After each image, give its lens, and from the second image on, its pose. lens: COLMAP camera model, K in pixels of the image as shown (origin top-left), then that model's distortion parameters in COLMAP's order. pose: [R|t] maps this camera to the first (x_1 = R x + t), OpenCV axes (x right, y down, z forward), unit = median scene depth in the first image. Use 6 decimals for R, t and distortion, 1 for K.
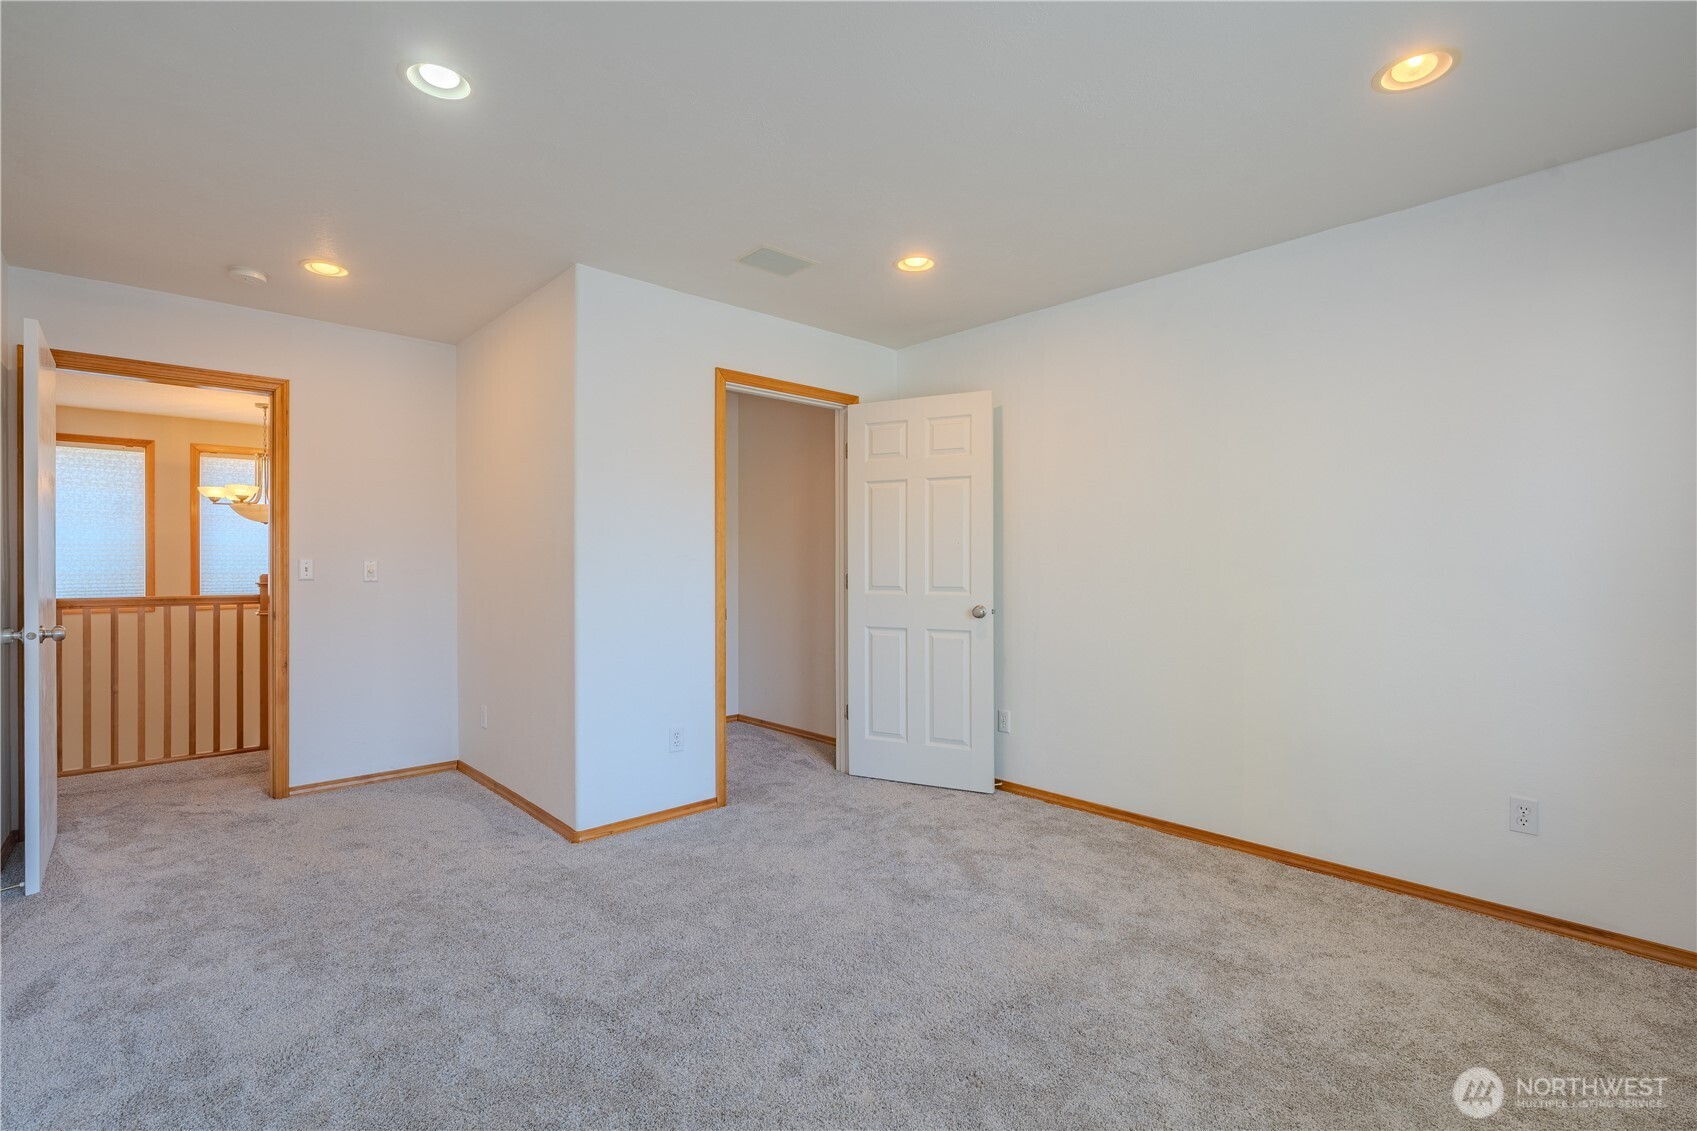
lens RADIAL K [[778.9, 0, 844.4], [0, 778.9, 573.3], [0, 0, 1]] dist [-0.004299, 0.000038]
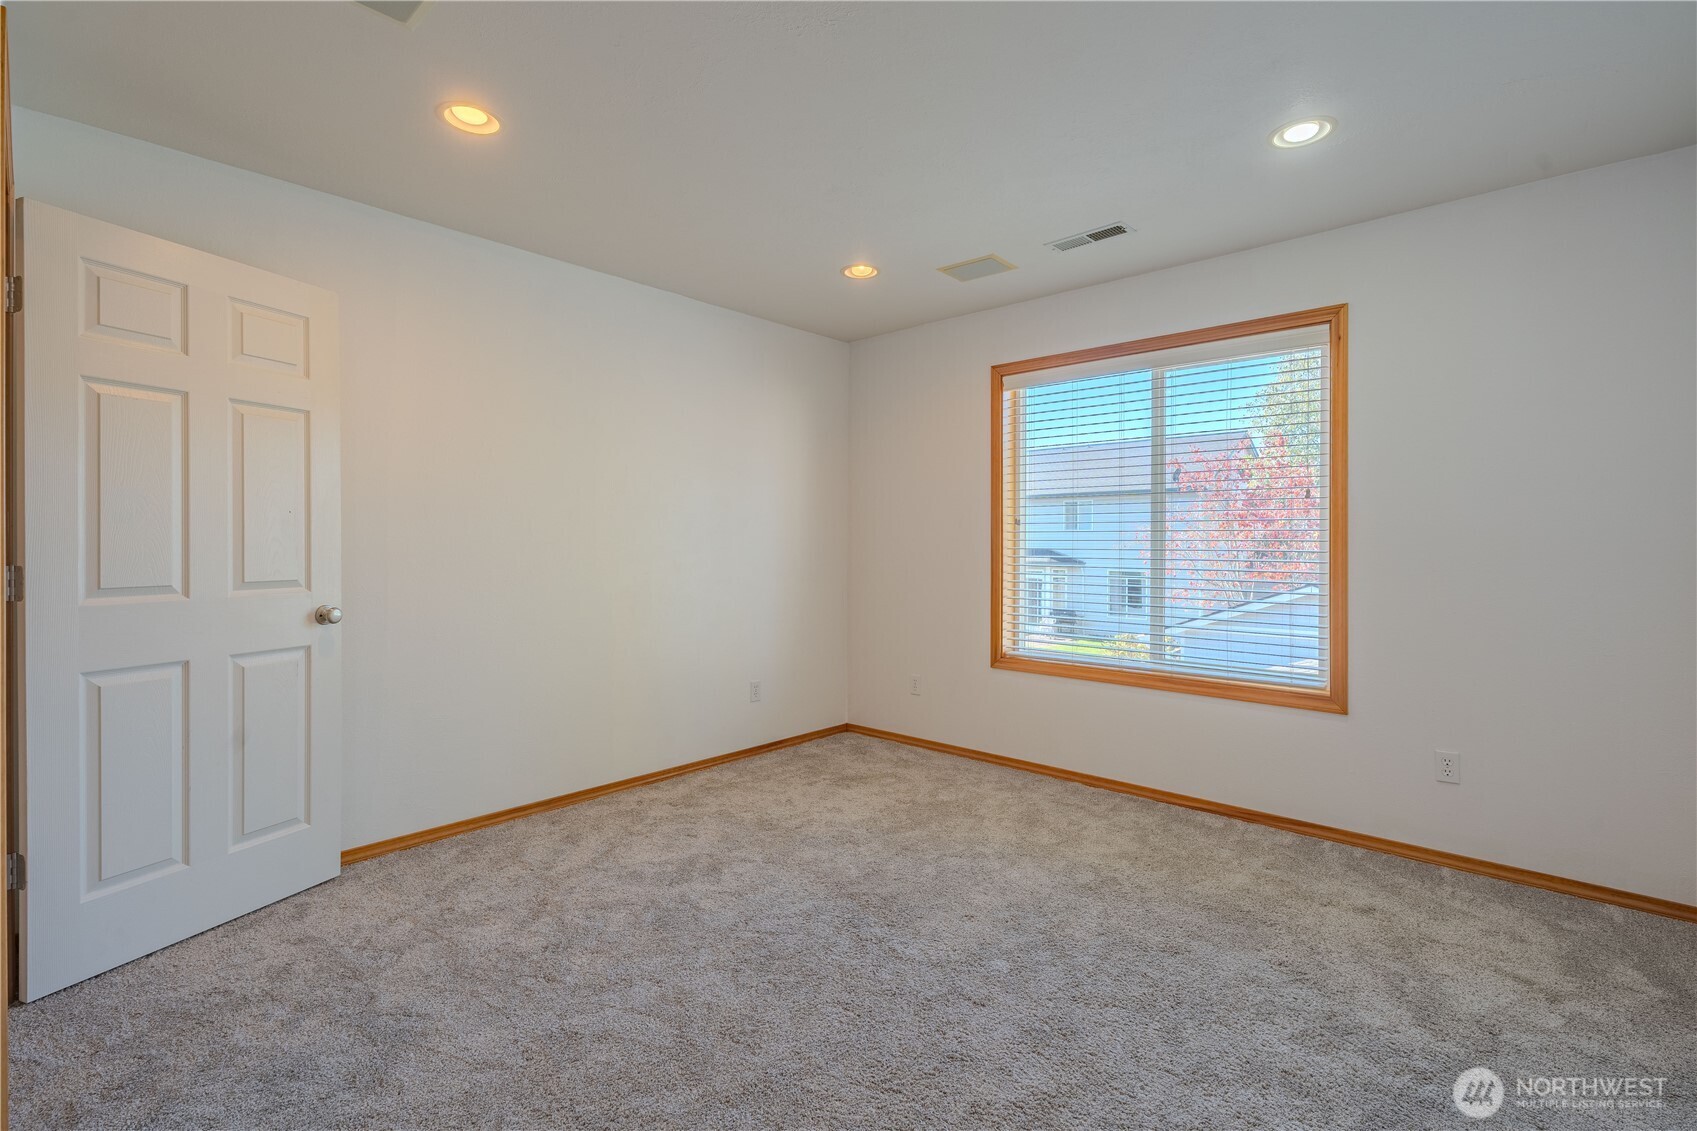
lens RADIAL K [[778.9, 0, 844.4], [0, 778.9, 573.3], [0, 0, 1]] dist [-0.004299, 0.000038]
pose [[-0.085127, -0.039785, 0.995575, -0.544491], [0.014468, 0.999048, 0.041161, -0.008273], [-0.996265, 0.017908, -0.084470, 0.622971]]
